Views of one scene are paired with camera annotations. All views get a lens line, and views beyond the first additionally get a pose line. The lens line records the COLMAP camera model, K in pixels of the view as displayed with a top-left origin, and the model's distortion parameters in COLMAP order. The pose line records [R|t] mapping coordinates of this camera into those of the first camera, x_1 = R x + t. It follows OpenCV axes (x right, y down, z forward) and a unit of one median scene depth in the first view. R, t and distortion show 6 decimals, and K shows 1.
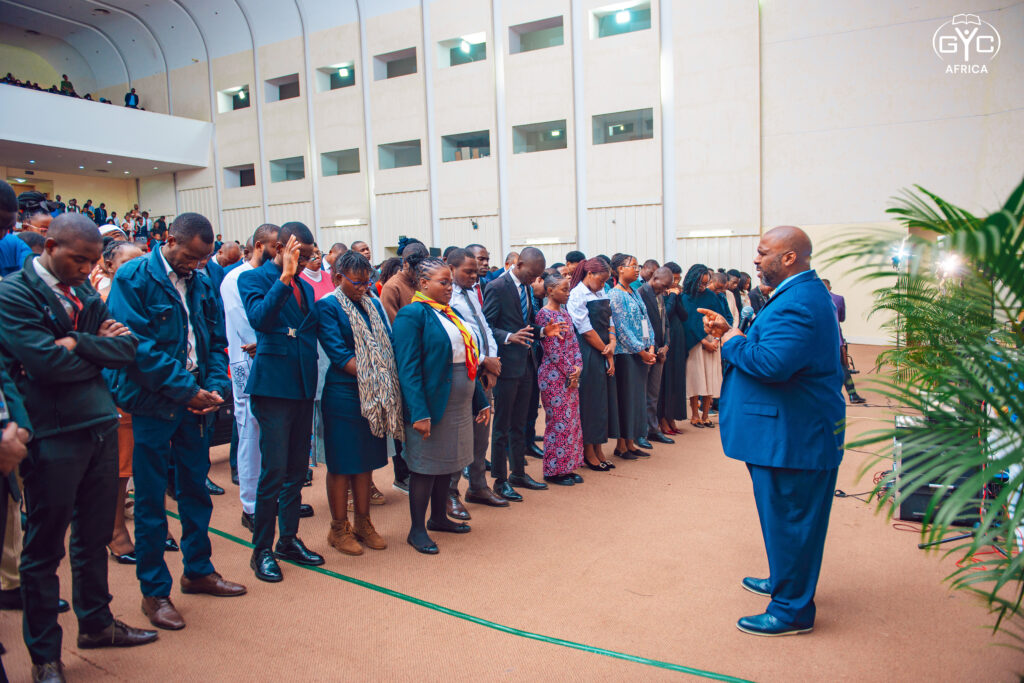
lens RADIAL K [[688.5, 0, 512.0], [0, 688.5, 341.6], [0, 0, 1]] dist [-0.009795, -0.000293]
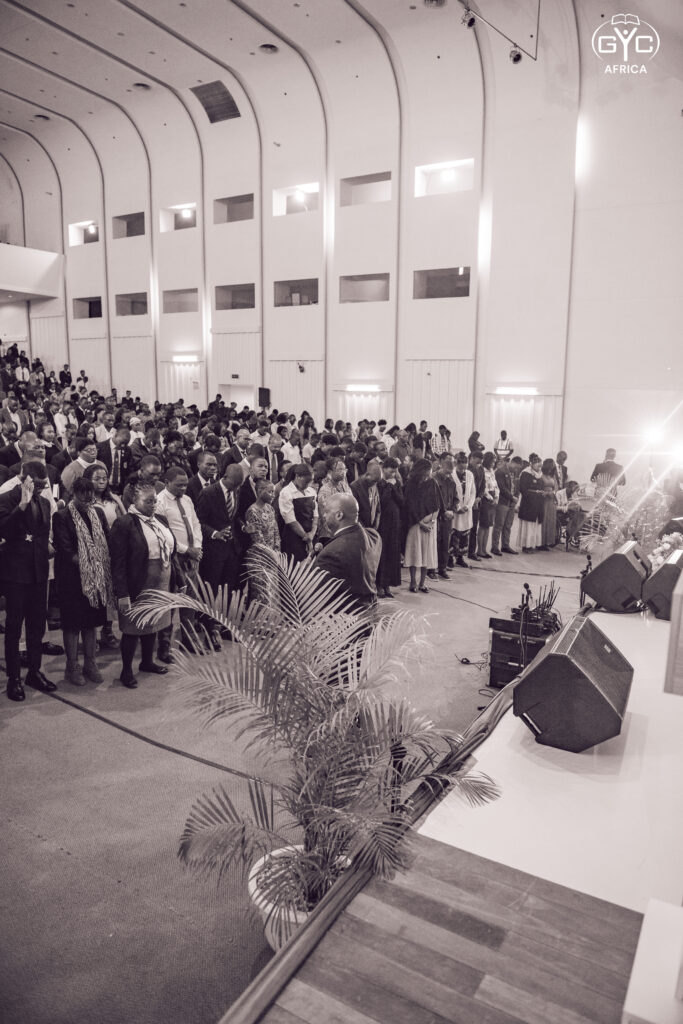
lens RADIAL K [[688.5, 0, 341.0], [0, 688.5, 509.3], [0, 0, 1]] dist [-0.009795, -0.000293]
pose [[0.997591, 0.055623, -0.041447, 0.246920], [-0.052511, 0.995969, 0.072723, -0.133483], [0.045325, -0.070372, 0.996491, -0.271401]]
